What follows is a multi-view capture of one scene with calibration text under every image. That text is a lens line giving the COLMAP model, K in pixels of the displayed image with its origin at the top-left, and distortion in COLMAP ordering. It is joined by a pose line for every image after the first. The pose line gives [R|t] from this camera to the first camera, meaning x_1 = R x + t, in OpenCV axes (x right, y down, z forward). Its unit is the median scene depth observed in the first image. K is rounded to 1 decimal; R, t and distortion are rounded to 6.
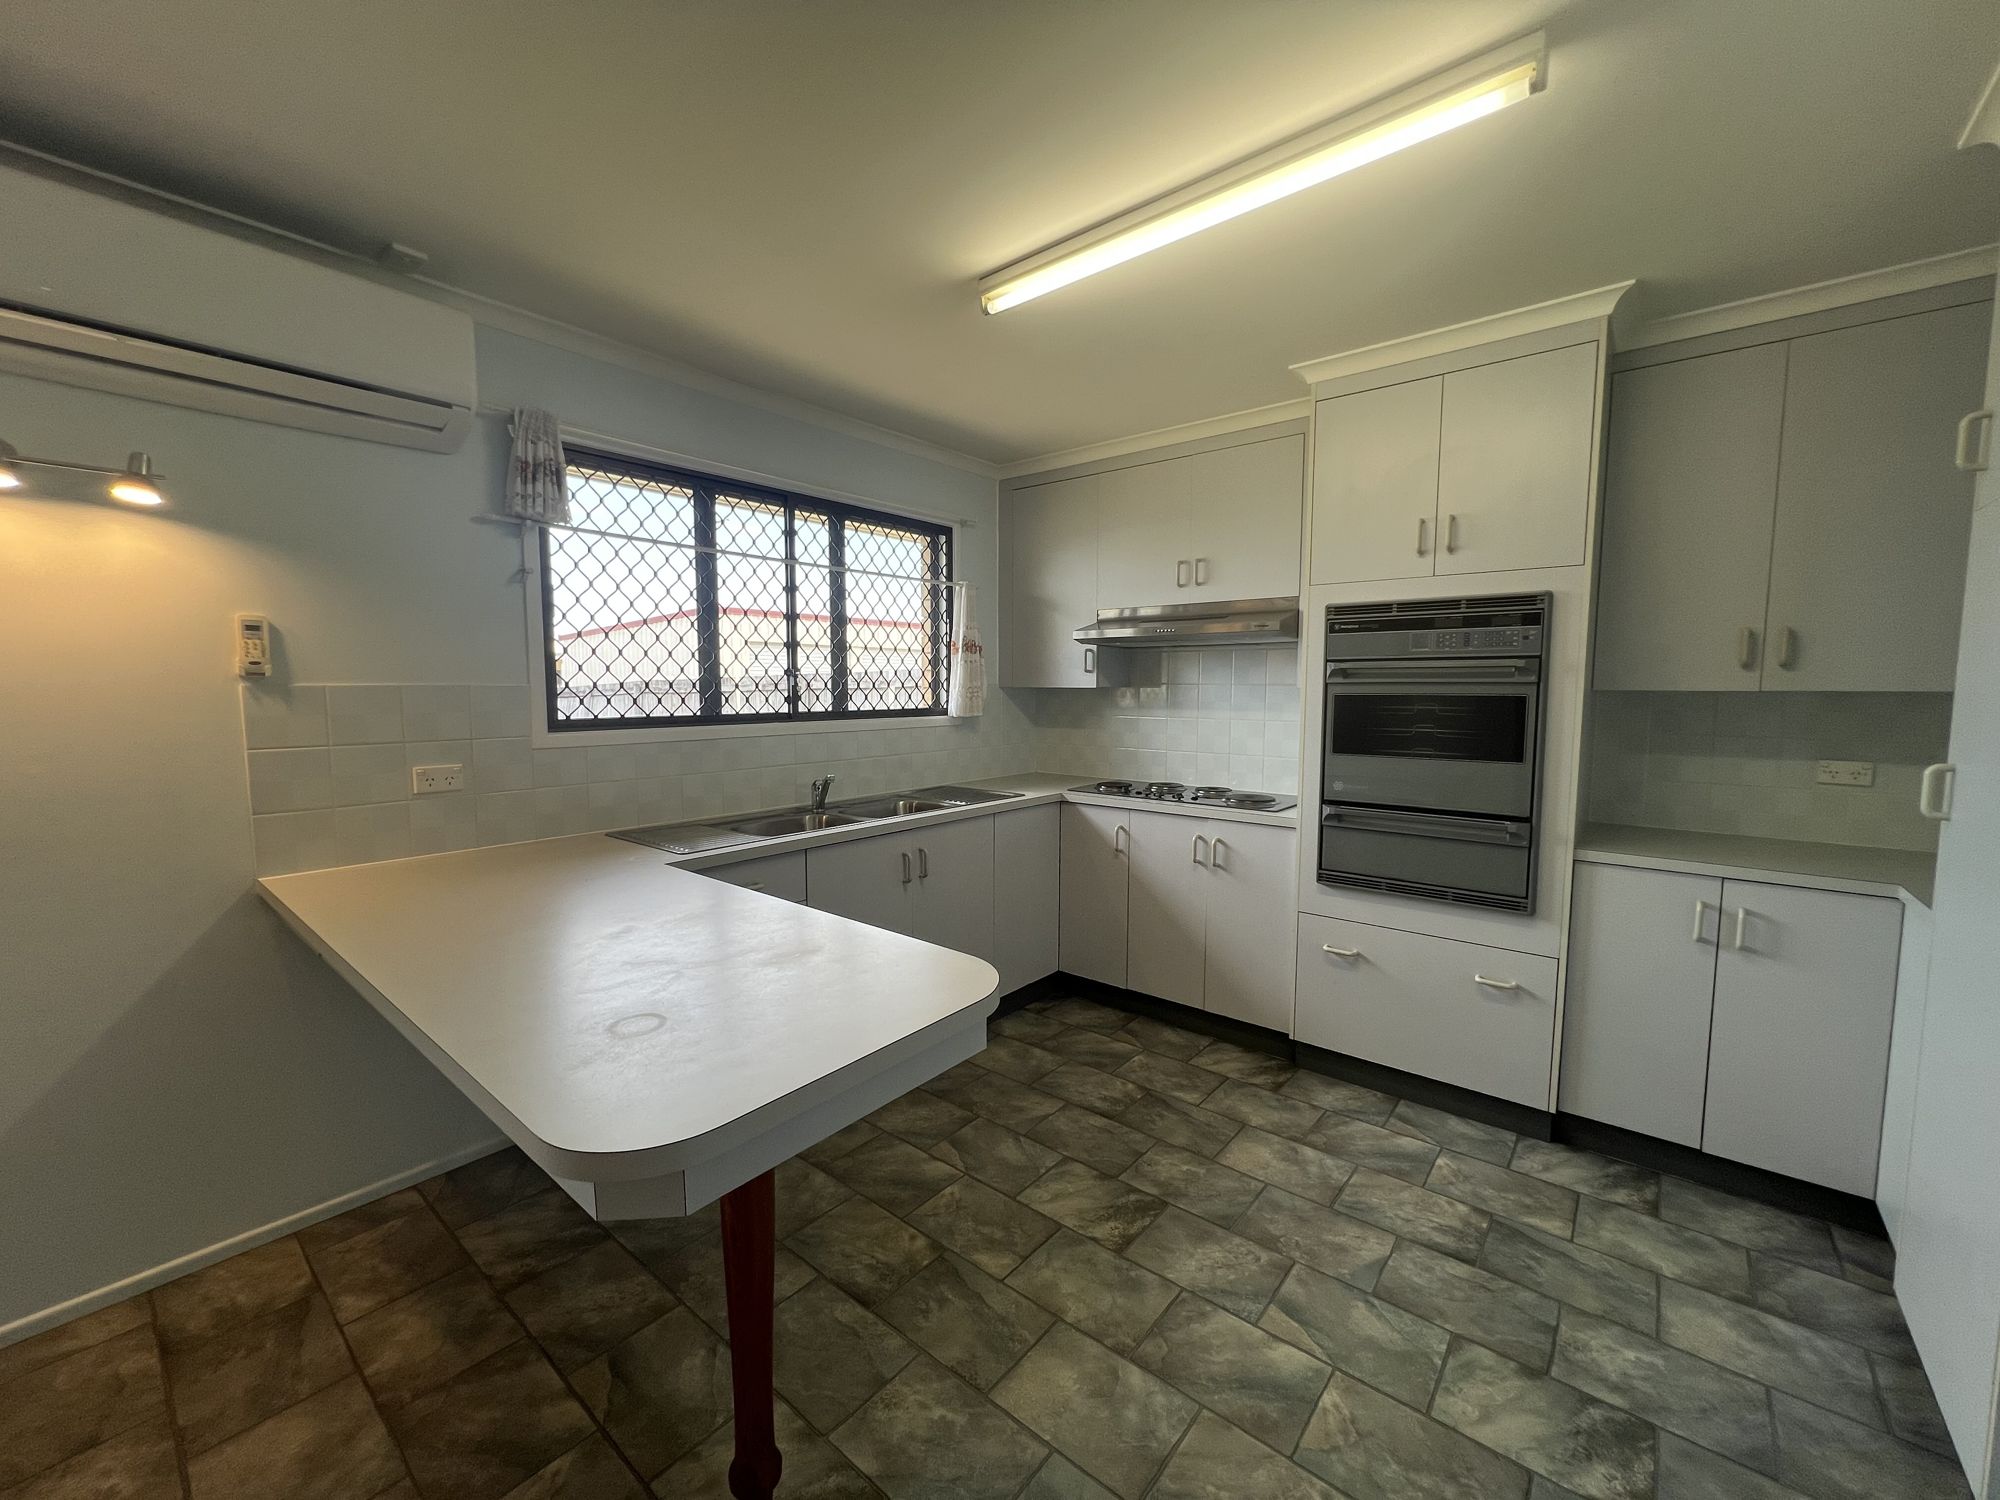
lens RADIAL K [[803.0, 0, 999.4], [0, 803.0, 755.1], [0, 0, 1]] dist [0.000890, 0.001467]
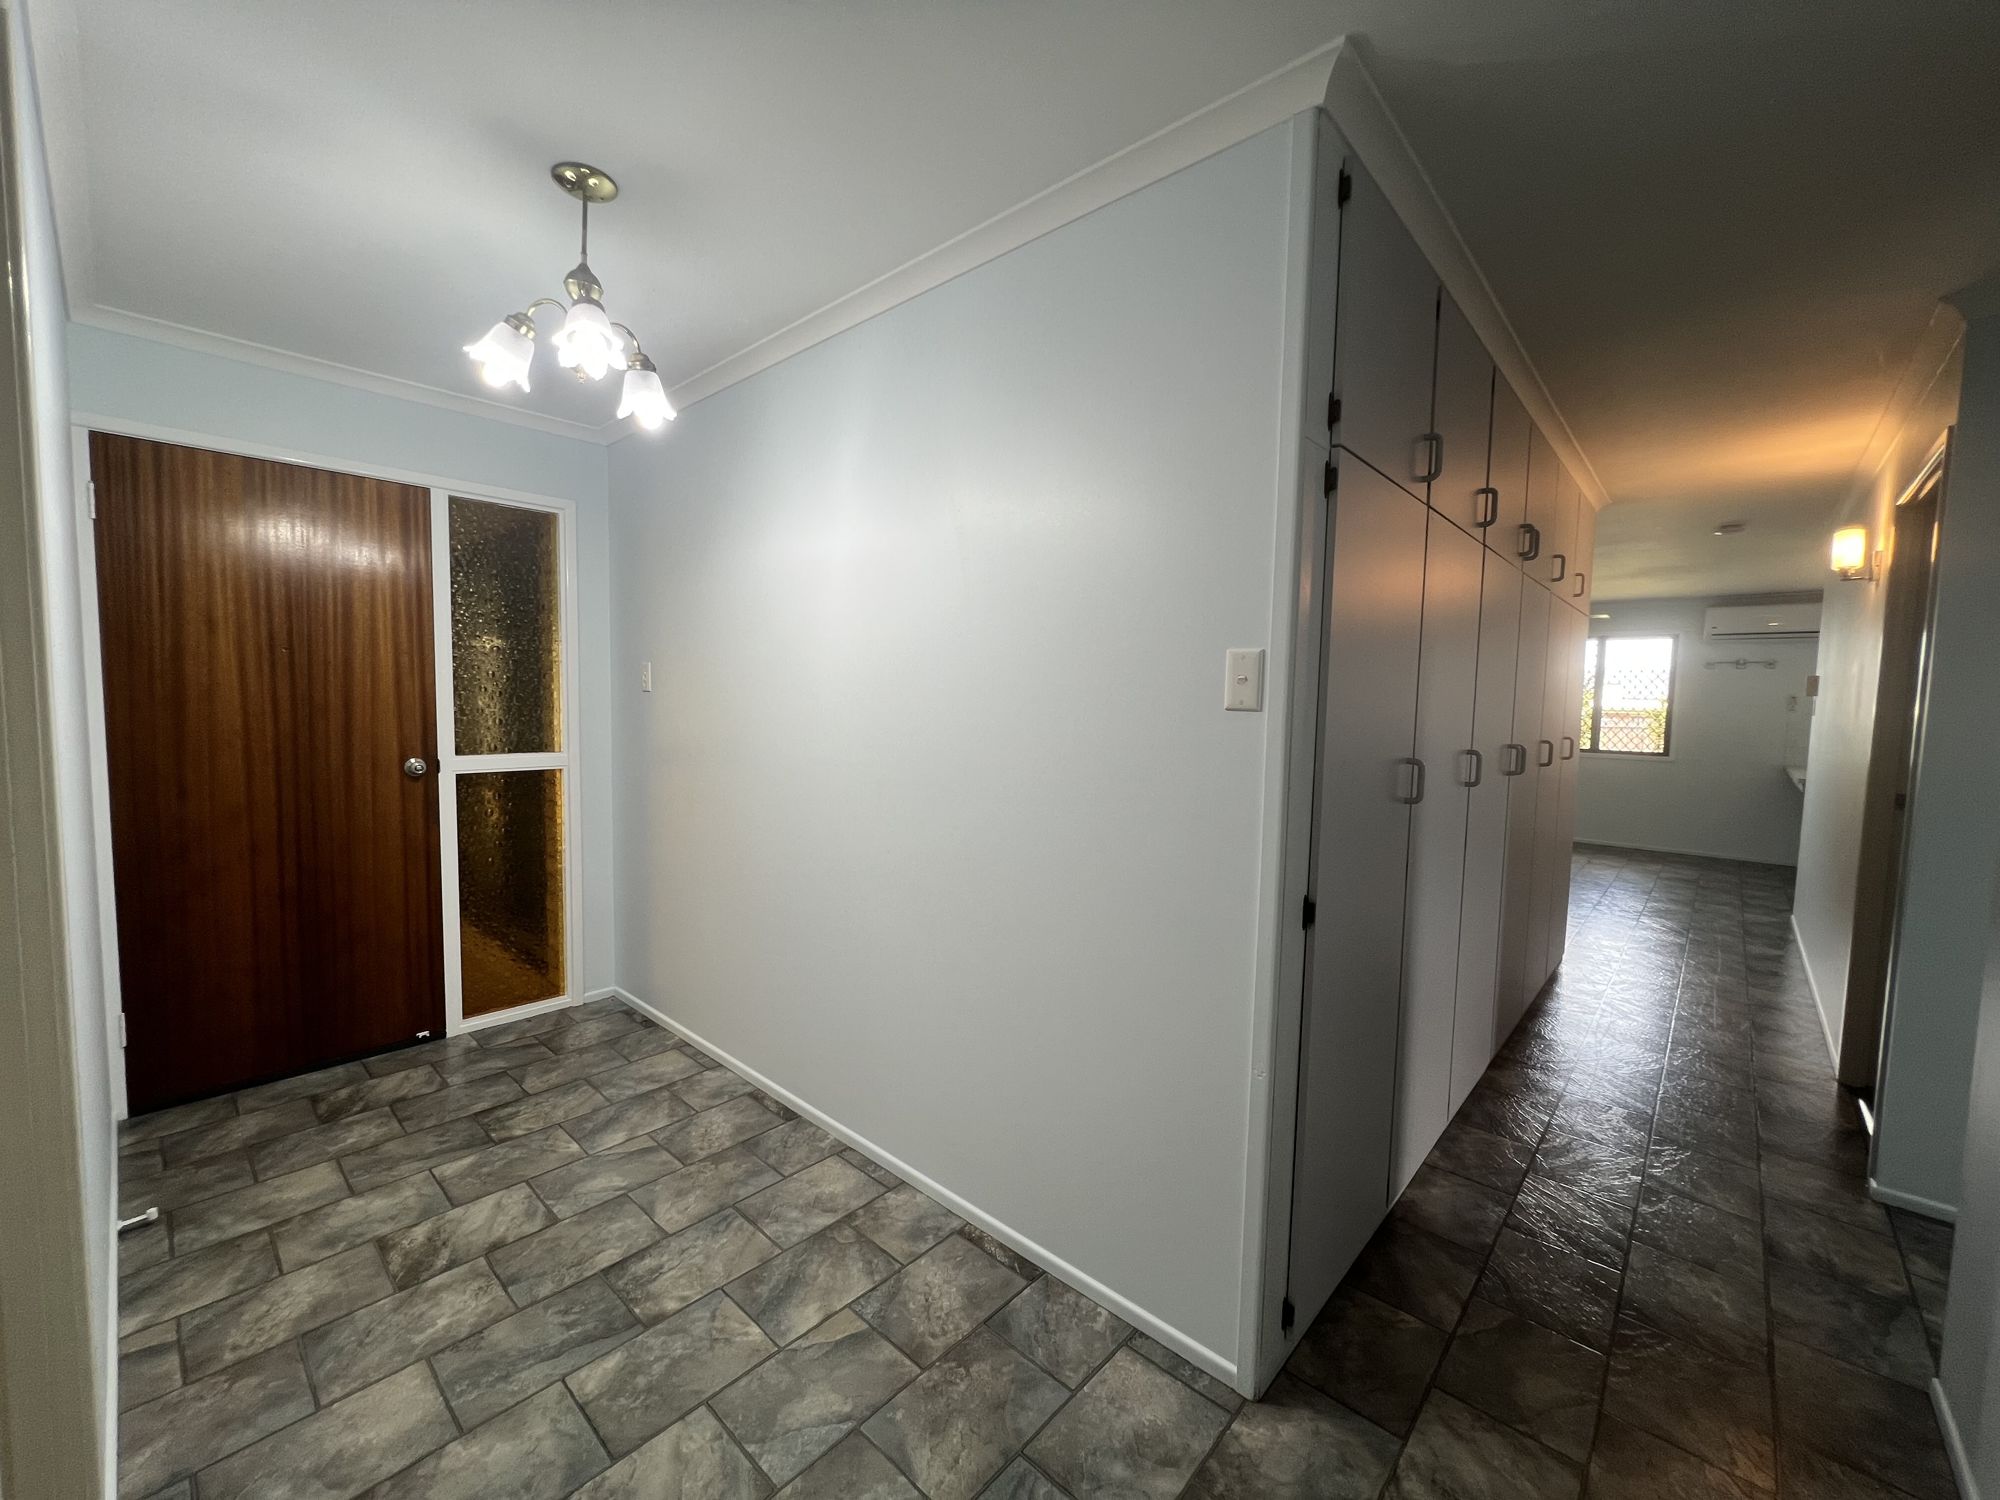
lens RADIAL K [[803.0, 0, 995.9], [0, 803.0, 749.6], [0, 0, 1]] dist [0.000890, 0.001467]
pose [[-0.052721, 0.068046, -0.996288, 1.491127], [-0.099361, 0.992367, 0.073036, -0.114680], [0.993654, 0.102843, -0.045557, 1.450252]]
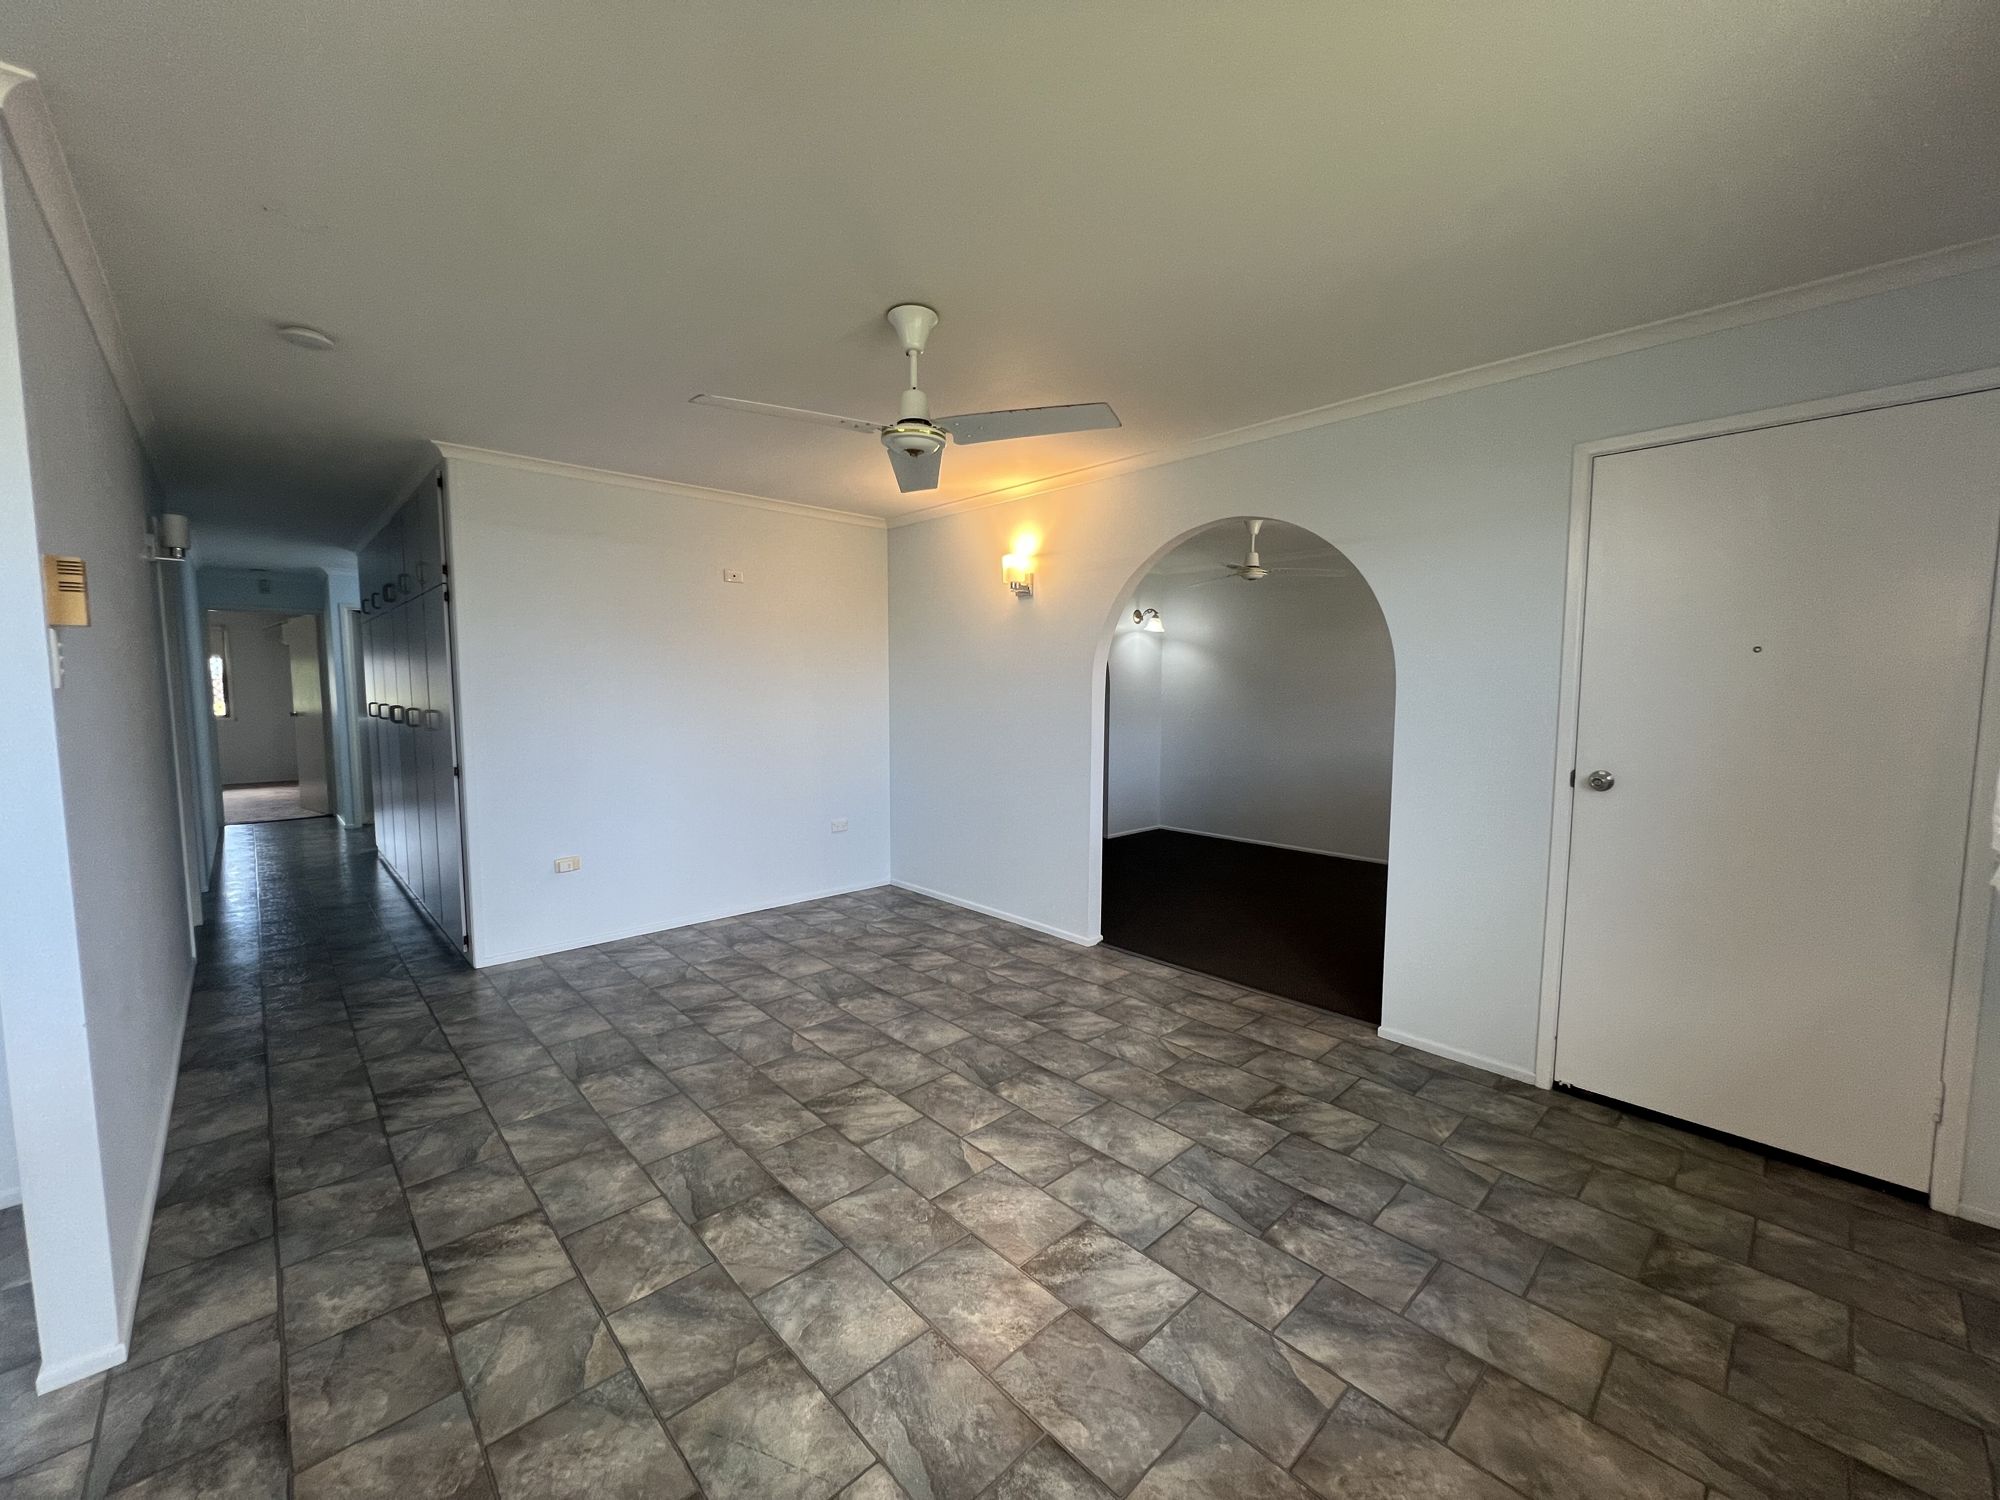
lens RADIAL K [[803.0, 0, 1001.7], [0, 803.0, 753.7], [0, 0, 1]] dist [0.000890, 0.001467]
pose [[-0.992832, -0.015447, 0.118514, 0.149492], [0.004916, 0.985495, 0.169633, -0.162046], [-0.119415, 0.169000, -0.978355, 1.968420]]
